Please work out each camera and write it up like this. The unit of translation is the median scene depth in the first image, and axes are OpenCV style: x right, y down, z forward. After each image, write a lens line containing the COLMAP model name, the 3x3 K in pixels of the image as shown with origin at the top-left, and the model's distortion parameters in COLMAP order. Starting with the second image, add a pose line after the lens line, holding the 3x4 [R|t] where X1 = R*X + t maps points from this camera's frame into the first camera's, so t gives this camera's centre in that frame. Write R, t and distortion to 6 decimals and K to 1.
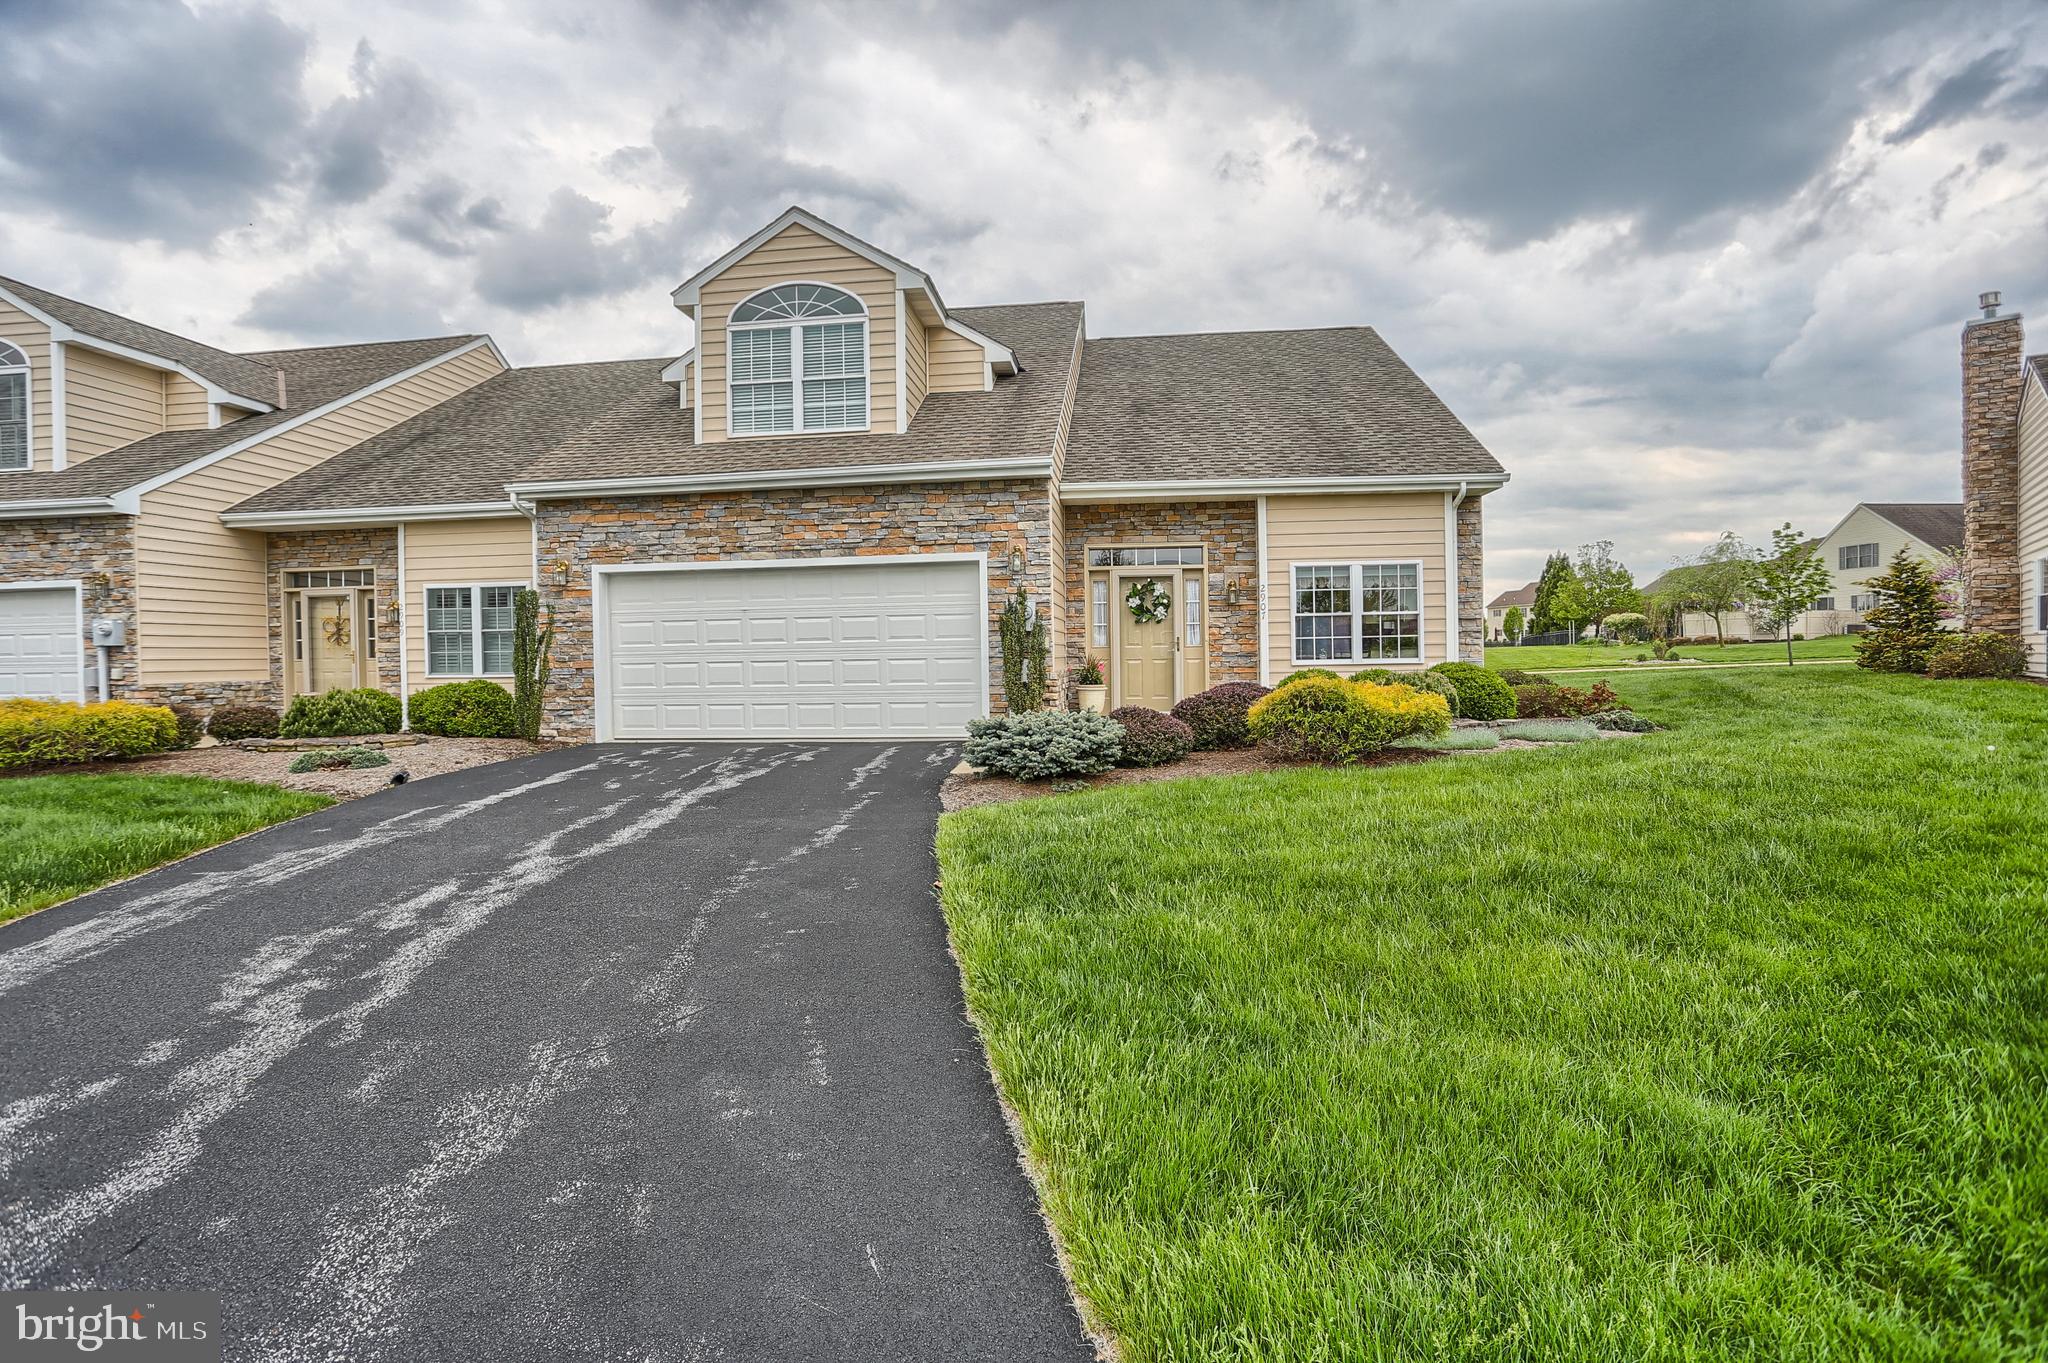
lens RADIAL K [[979.1, 0, 1026.2], [0, 979.1, 675.9], [0, 0, 1]] dist [-0.074940, 0.034489]
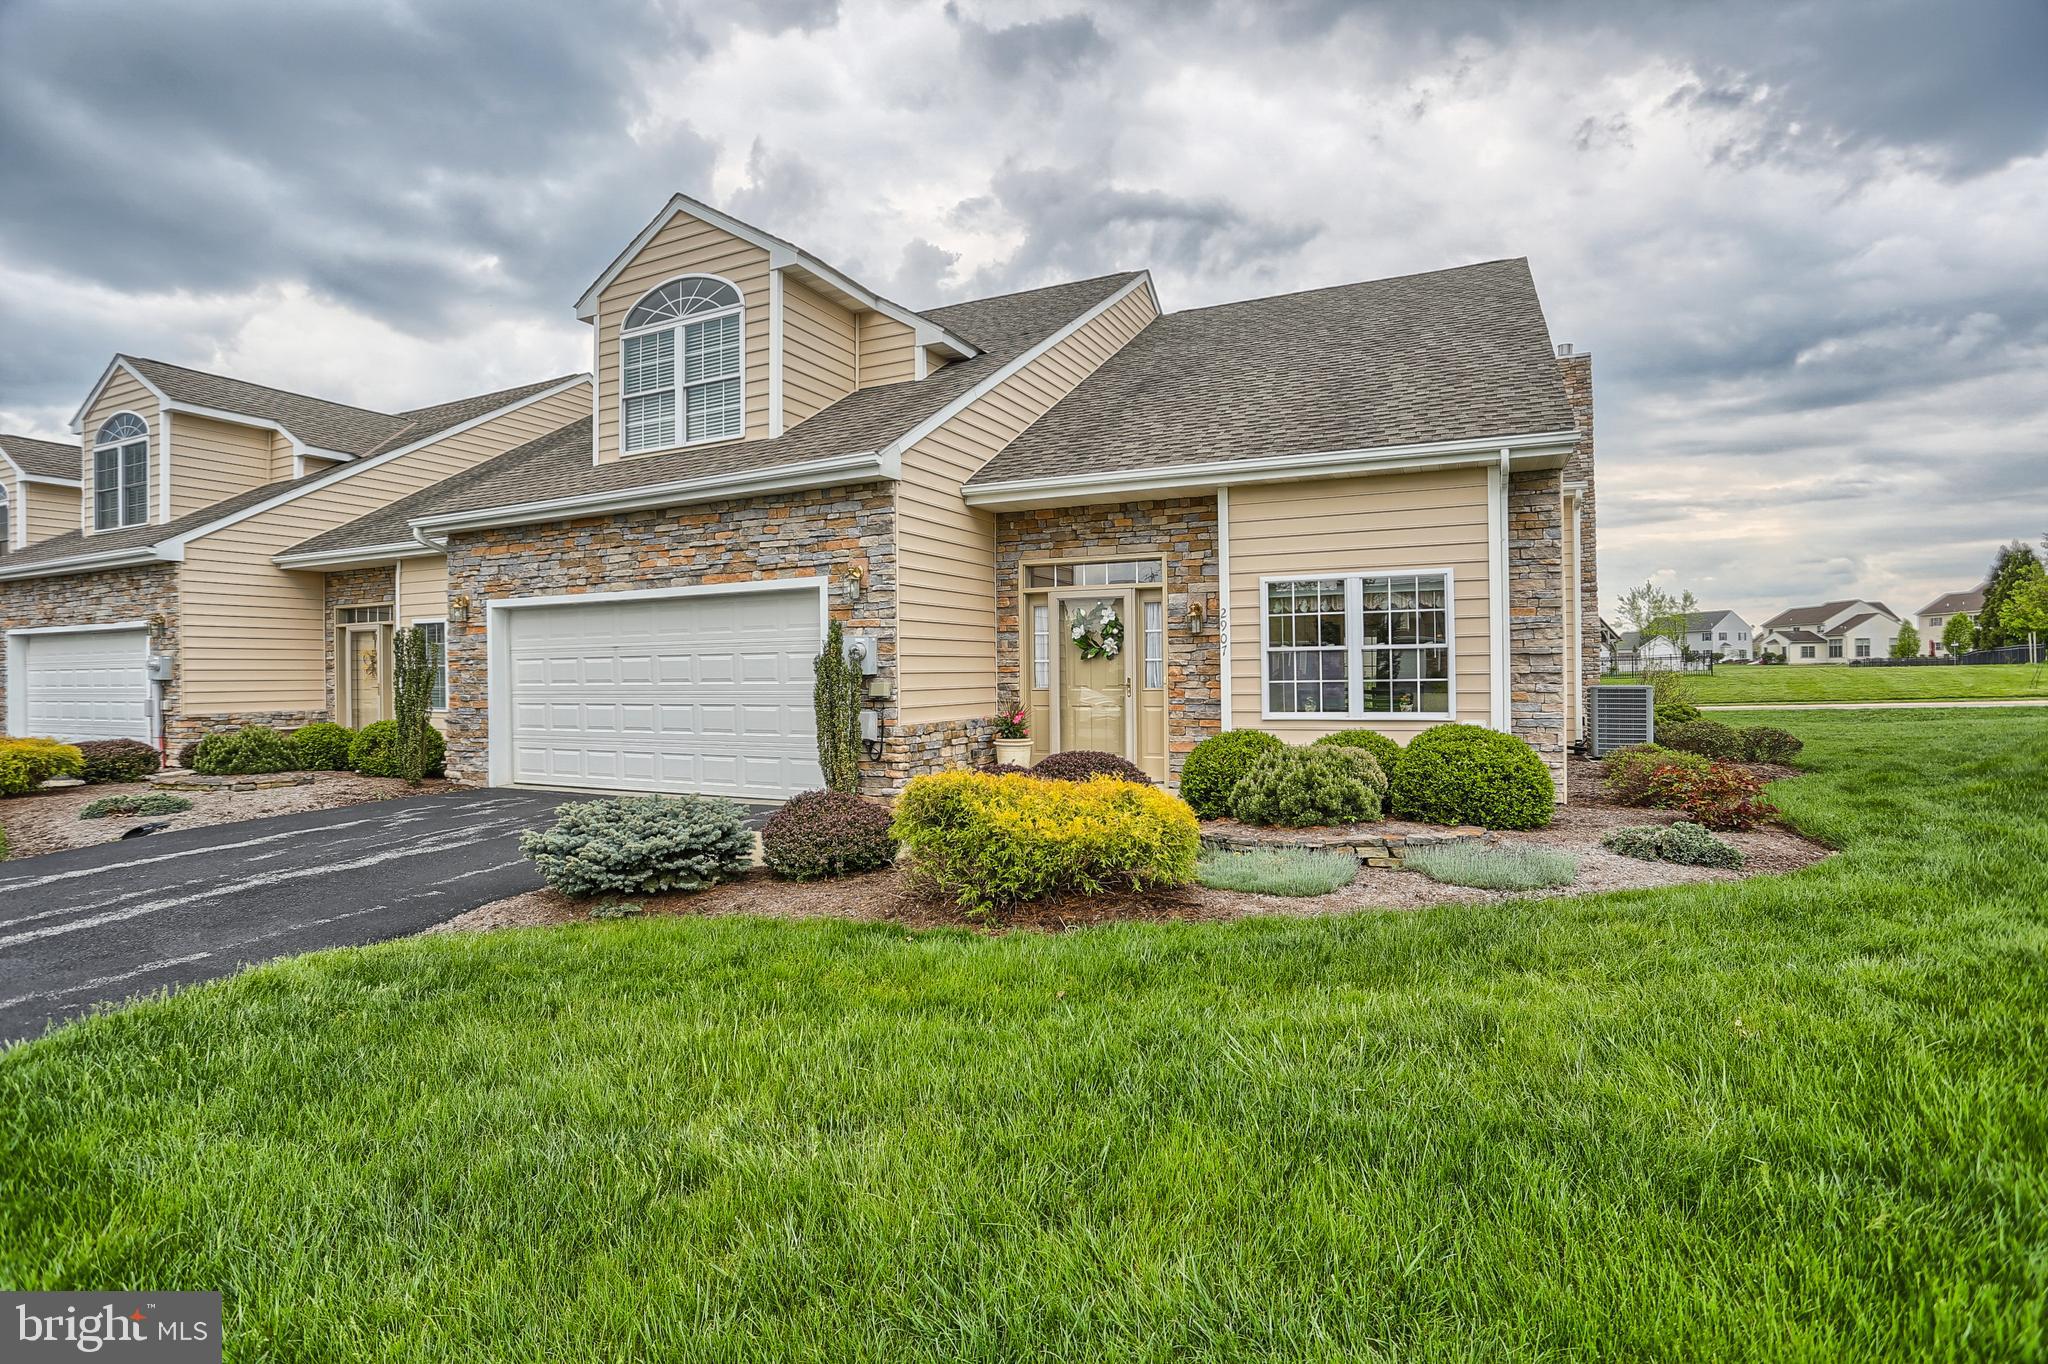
lens RADIAL K [[979.1, 0, 1026.2], [0, 979.1, 676.4], [0, 0, 1]] dist [-0.074940, 0.034489]
pose [[0.947922, 0.006253, -0.318440, 0.342558], [-0.010489, 0.999878, -0.011588, -0.033350], [0.318328, 0.014324, 0.947872, 0.266309]]
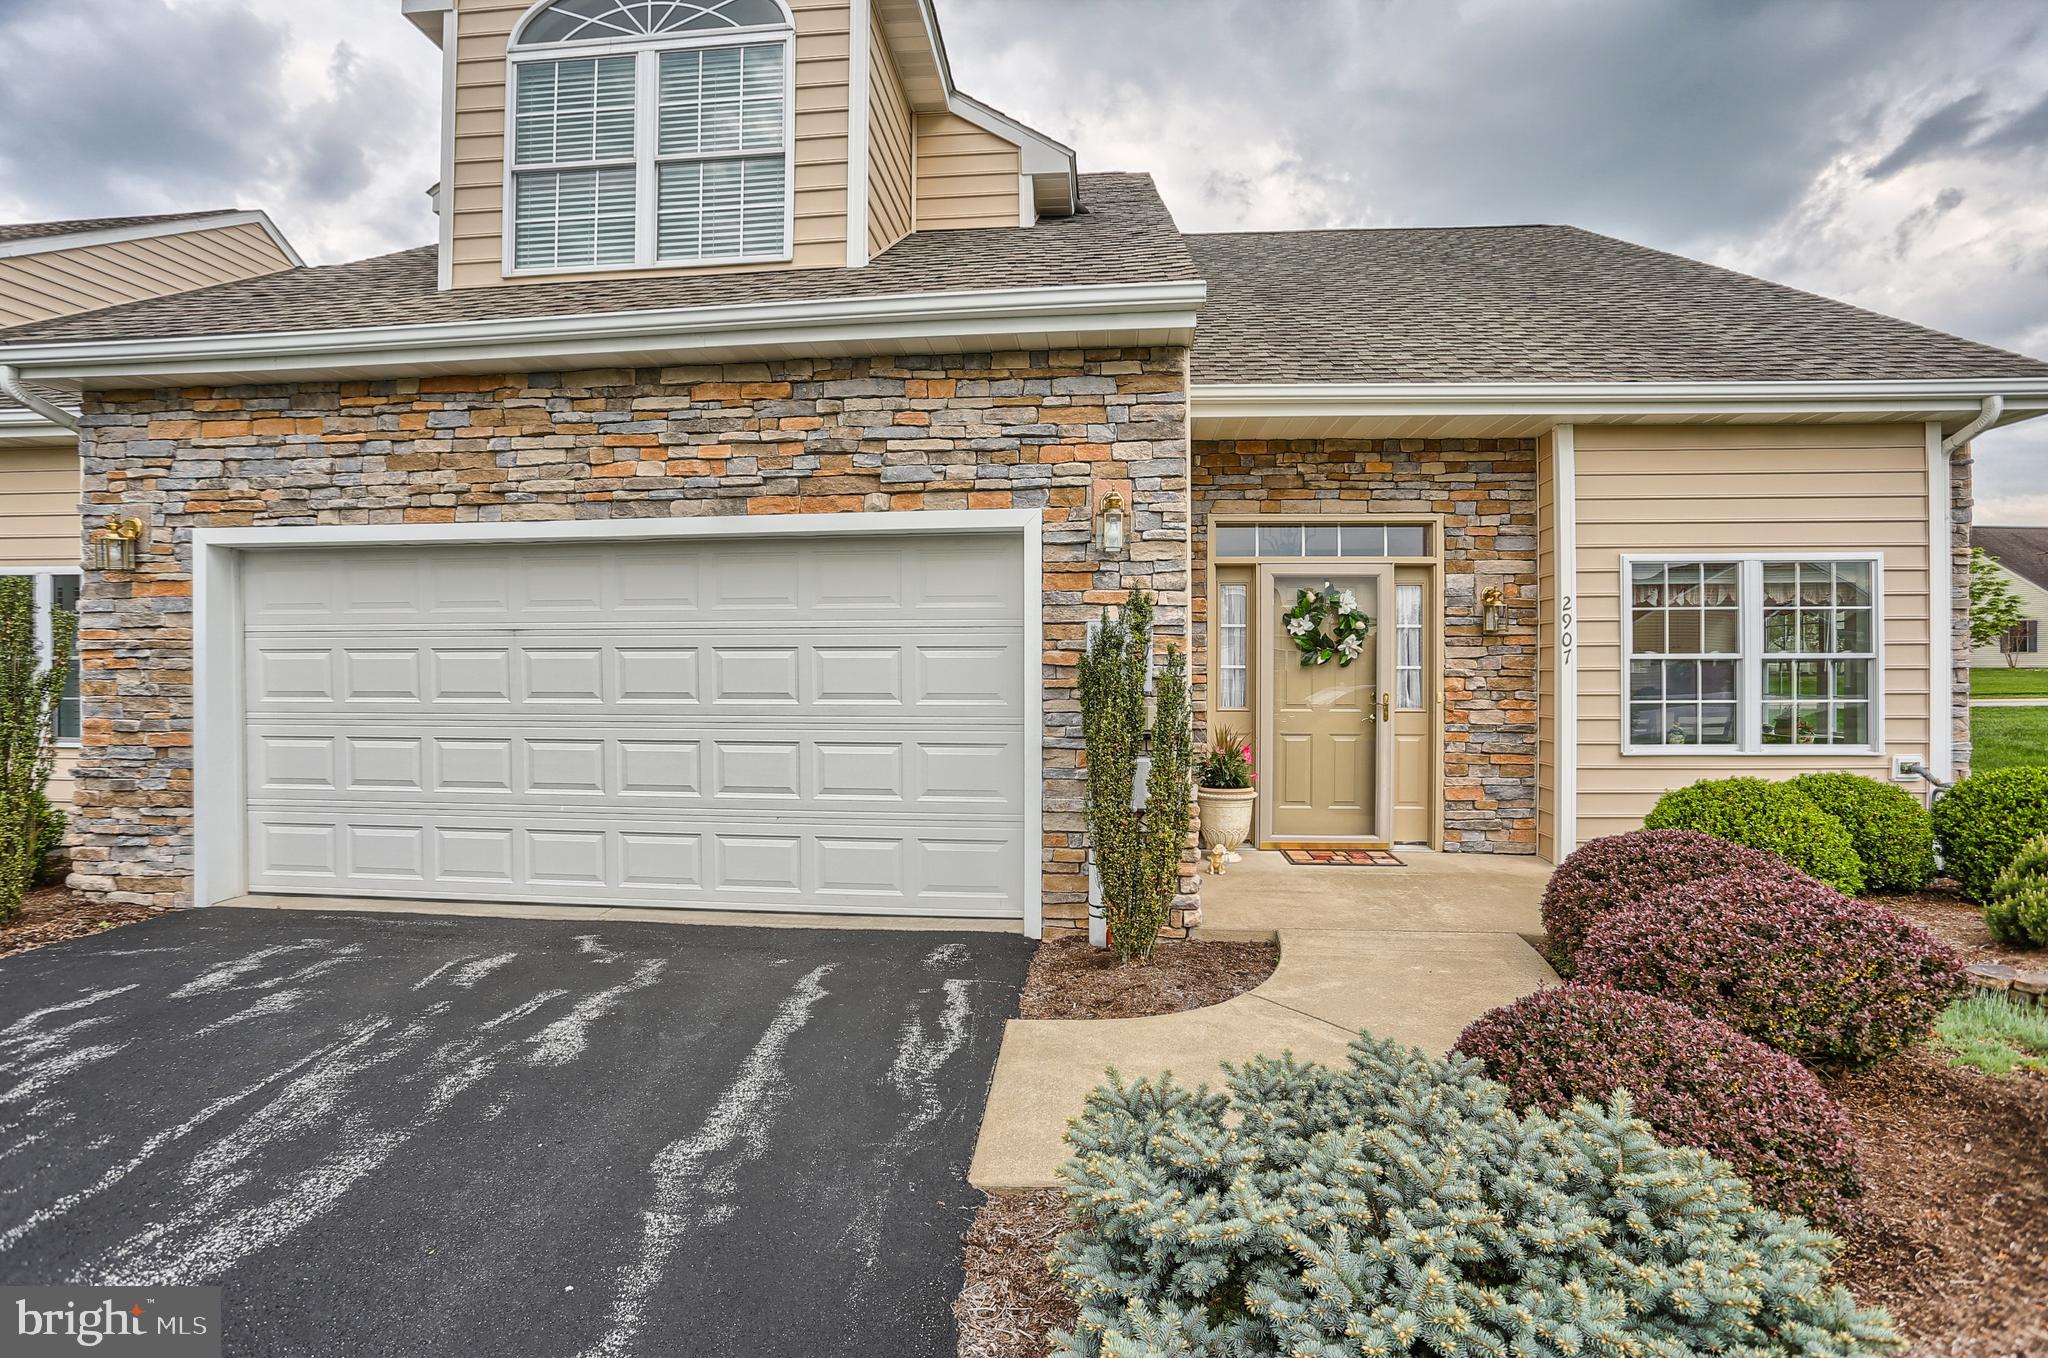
lens RADIAL K [[979.1, 0, 1026.2], [0, 979.1, 673.4], [0, 0, 1]] dist [-0.074940, 0.034489]
pose [[0.999605, 0.015974, 0.023132, -0.051815], [-0.015563, 0.999719, -0.017854, -0.041111], [-0.023410, 0.017487, 0.999573, 0.516003]]
